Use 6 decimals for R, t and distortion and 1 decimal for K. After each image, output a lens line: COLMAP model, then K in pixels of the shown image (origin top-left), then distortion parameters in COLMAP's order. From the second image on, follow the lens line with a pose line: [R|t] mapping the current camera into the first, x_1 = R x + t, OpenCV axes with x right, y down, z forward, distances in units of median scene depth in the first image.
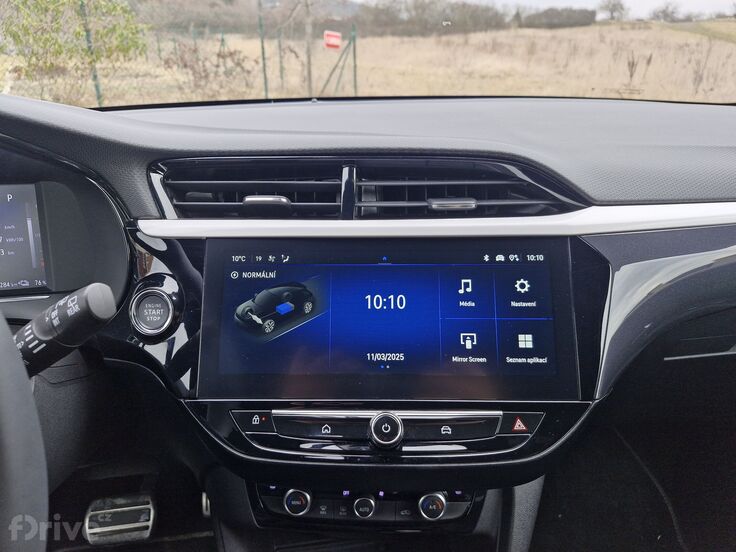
lens RADIAL K [[491.6, 0, 360.0], [0, 491.6, 276.1], [0, 0, 1]] dist [0.054118, -0.001444]
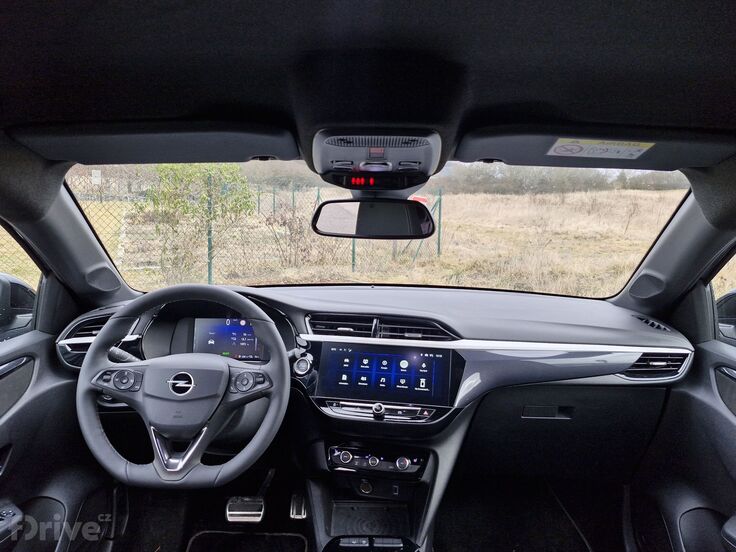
lens RADIAL K [[491.6, 0, 360.0], [0, 491.6, 276.1], [0, 0, 1]] dist [0.054118, -0.001444]
pose [[0.986723, 0.047159, -0.155414, 0.300329], [-0.091013, 0.953104, -0.288633, 0.345043], [0.134514, 0.298946, 0.944742, -1.658120]]
